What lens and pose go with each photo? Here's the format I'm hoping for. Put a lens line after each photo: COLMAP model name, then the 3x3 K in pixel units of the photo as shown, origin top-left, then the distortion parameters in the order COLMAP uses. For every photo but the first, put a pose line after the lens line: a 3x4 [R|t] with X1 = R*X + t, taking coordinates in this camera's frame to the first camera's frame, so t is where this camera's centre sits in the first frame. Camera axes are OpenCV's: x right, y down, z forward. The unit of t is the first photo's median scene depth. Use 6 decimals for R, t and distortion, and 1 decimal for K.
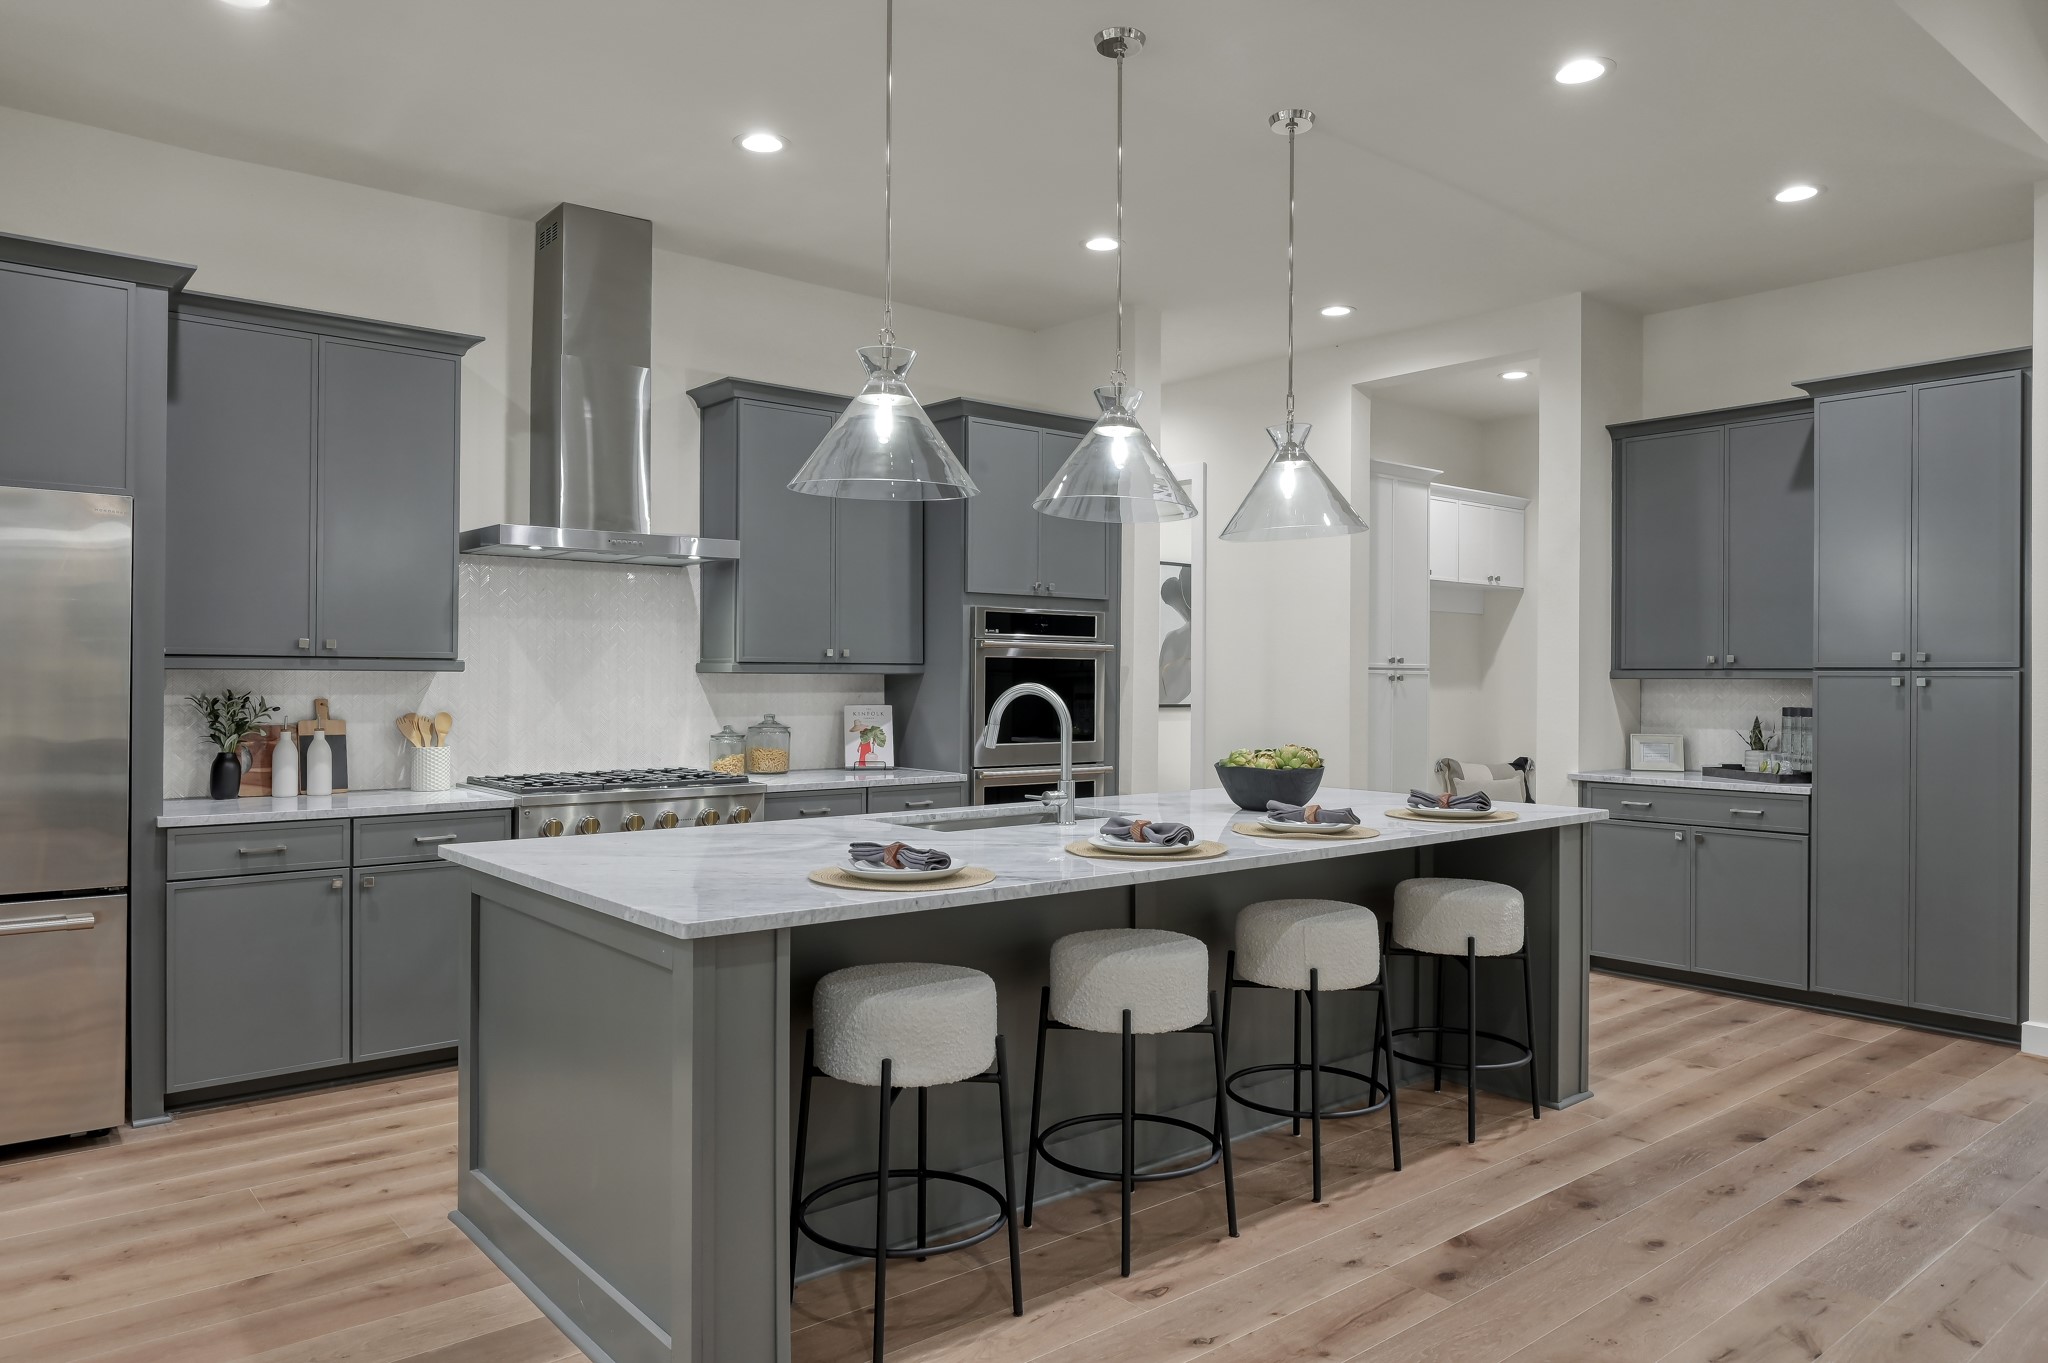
lens RADIAL K [[1320.6, 0, 1028.7], [0, 1320.6, 678.9], [0, 0, 1]] dist [0.001943, -0.004999]
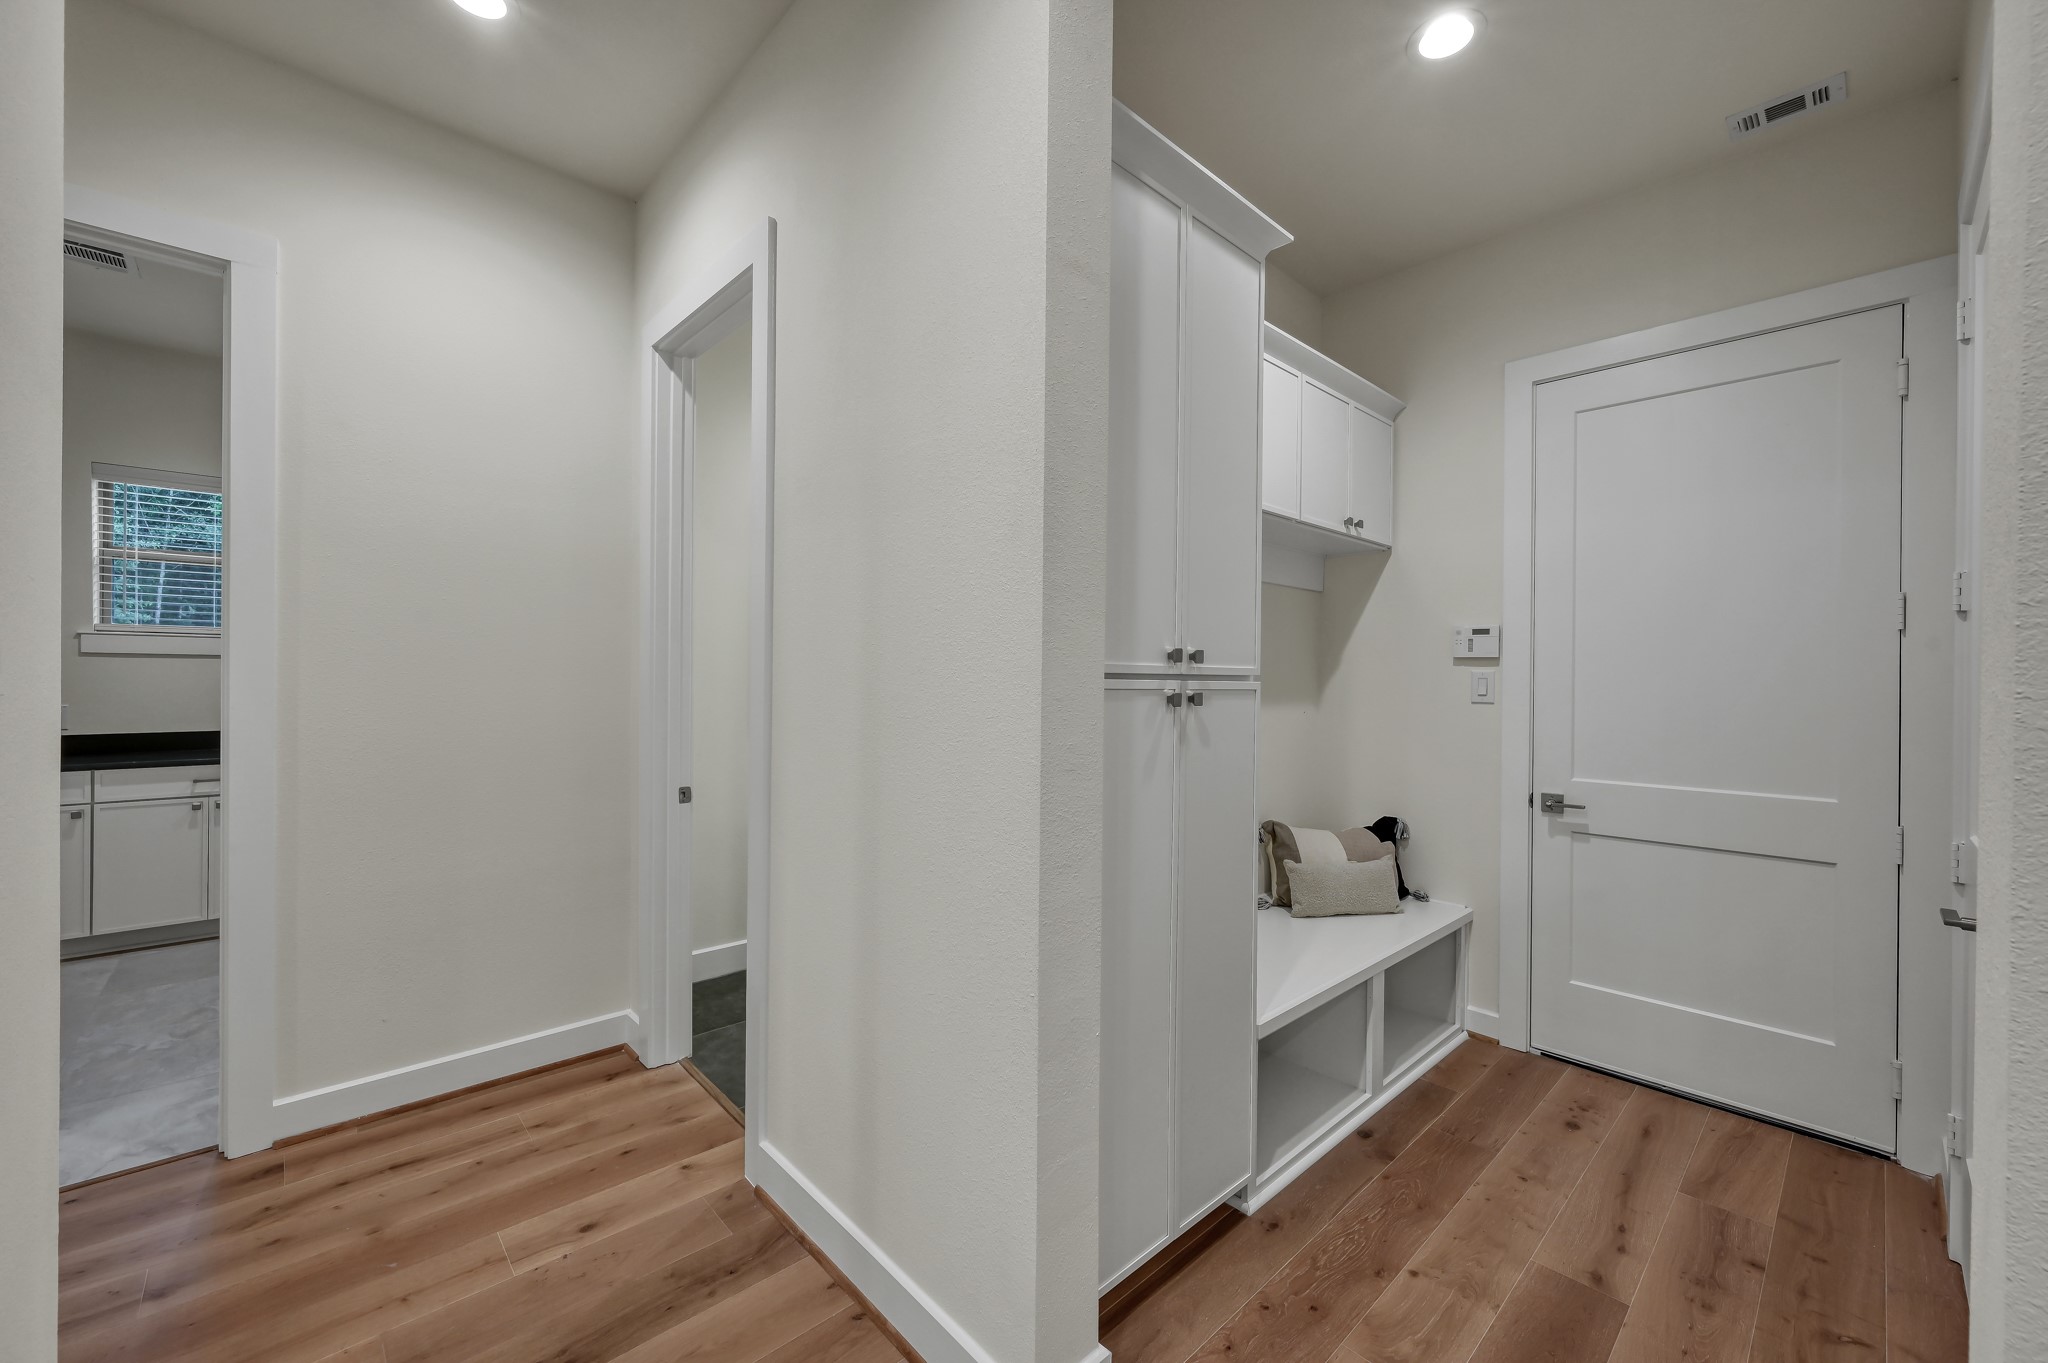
lens RADIAL K [[807.9, 0, 1026.0], [0, 807.9, 682.3], [0, 0, 1]] dist [-0.000922, 0.000339]
pose [[0.997939, 0.004320, 0.064017, 0.267995], [-0.004635, 0.999978, 0.004768, -0.008491], [-0.063994, -0.005055, 0.997937, 0.947871]]
